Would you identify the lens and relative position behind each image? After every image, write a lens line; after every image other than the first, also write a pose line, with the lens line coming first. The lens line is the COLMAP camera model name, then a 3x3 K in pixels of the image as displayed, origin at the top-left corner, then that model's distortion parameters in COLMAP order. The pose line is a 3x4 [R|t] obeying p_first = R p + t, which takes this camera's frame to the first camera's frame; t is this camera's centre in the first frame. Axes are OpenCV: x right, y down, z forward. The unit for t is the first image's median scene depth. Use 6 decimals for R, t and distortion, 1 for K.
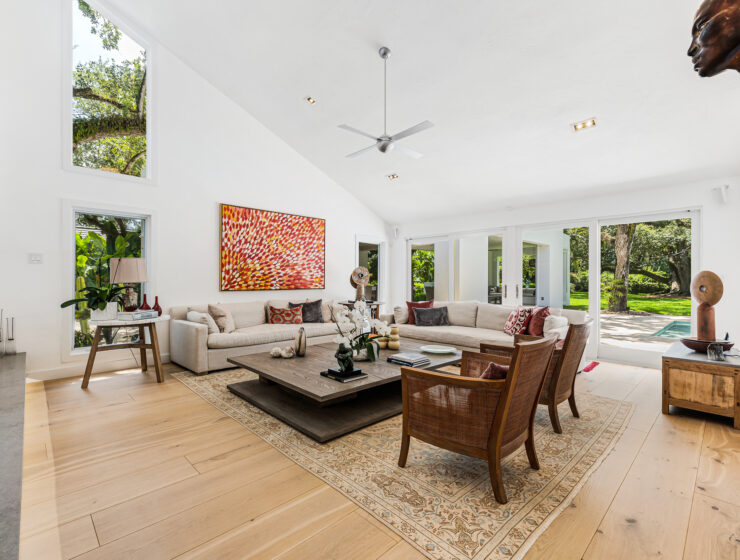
lens RADIAL K [[347.5, 0, 364.2], [0, 347.5, 278.6], [0, 0, 1]] dist [-0.000567, 0.000027]
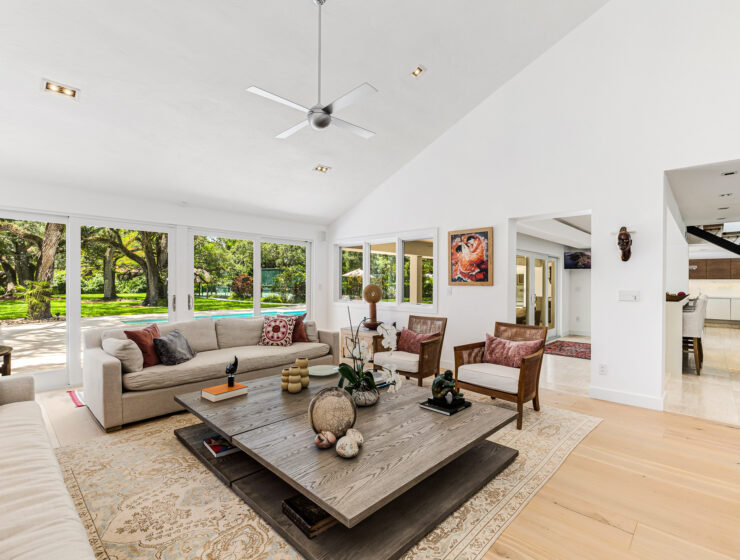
lens RADIAL K [[360.6, 0, 370.0], [0, 360.6, 280.0], [0, 0, 1]] dist [0.043548, 0.000103]
pose [[-0.045797, -0.004146, 0.998942, -0.658867], [-0.010434, 0.999939, 0.003672, -0.038543], [-0.998896, -0.010255, -0.045837, 0.809216]]
